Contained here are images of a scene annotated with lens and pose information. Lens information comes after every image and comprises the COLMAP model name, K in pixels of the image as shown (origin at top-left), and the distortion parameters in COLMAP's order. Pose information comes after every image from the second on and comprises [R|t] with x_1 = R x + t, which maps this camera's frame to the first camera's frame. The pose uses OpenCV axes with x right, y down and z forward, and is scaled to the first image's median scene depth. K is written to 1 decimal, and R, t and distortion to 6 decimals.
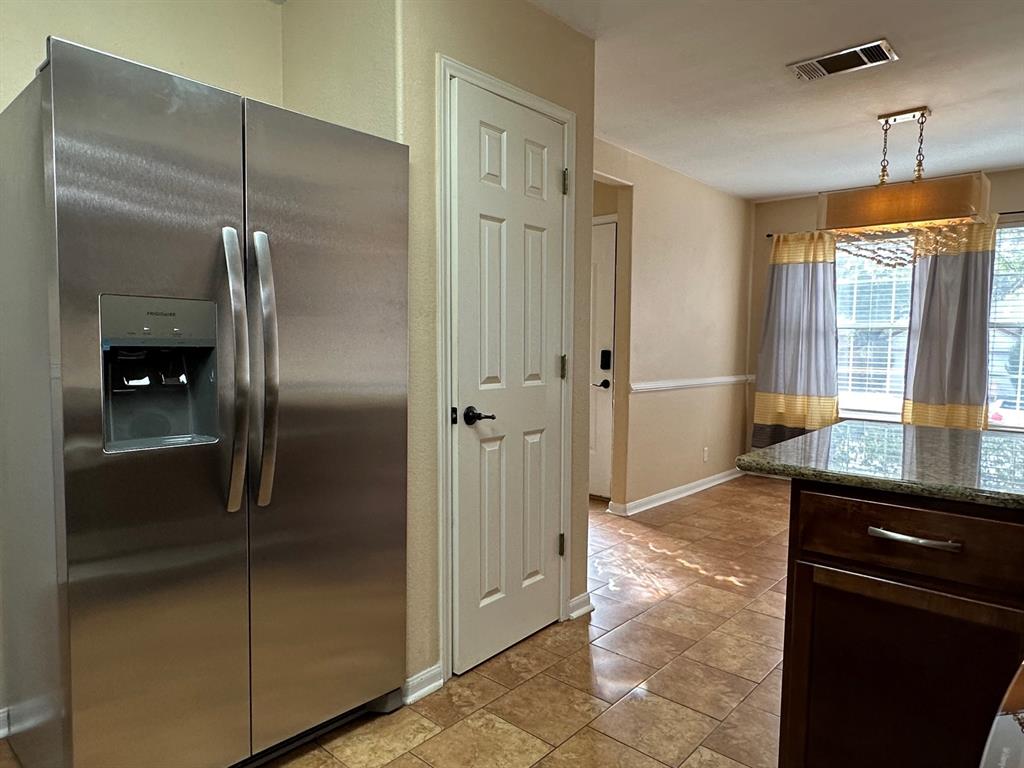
lens RADIAL K [[659.6, 0, 504.9], [0, 659.6, 383.3], [0, 0, 1]] dist [0.006405, 0.002423]
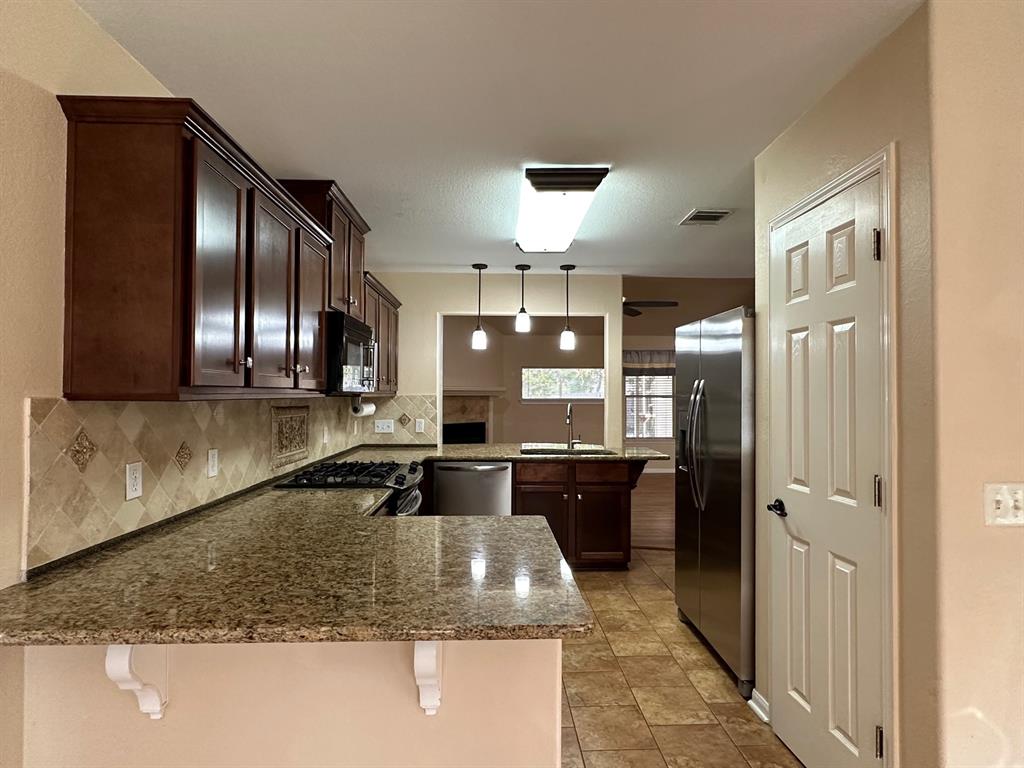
lens RADIAL K [[562.8, 0, 511.2], [0, 562.8, 385.3], [0, 0, 1]] dist [-0.003053, -0.000038]
pose [[-0.717162, -0.024555, -0.696474, 0.417428], [-0.056362, 0.998149, 0.022846, -0.068281], [0.694624, 0.055639, -0.717218, 0.591108]]
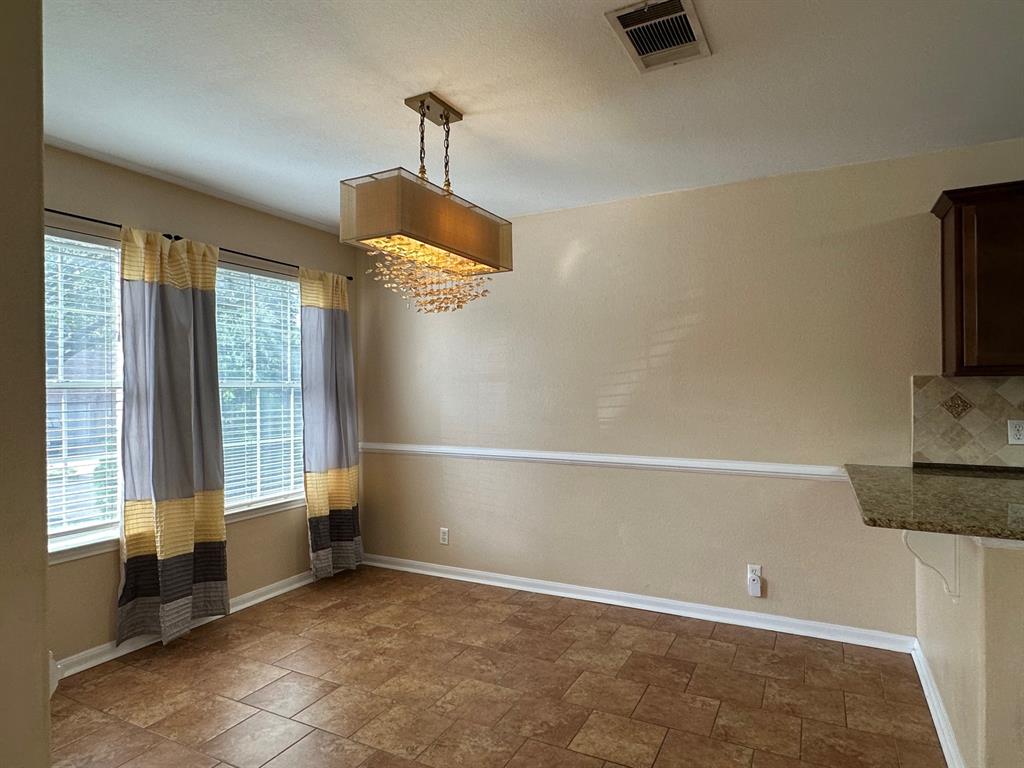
lens RADIAL K [[600.3, 0, 509.6], [0, 600.3, 385.4], [0, 0, 1]] dist [0.002039, -0.000058]
pose [[-0.261724, -0.009305, 0.965098, -0.046025], [0.065562, 0.997472, 0.027396, -0.074185], [-0.962913, 0.070444, -0.260453, 0.752562]]
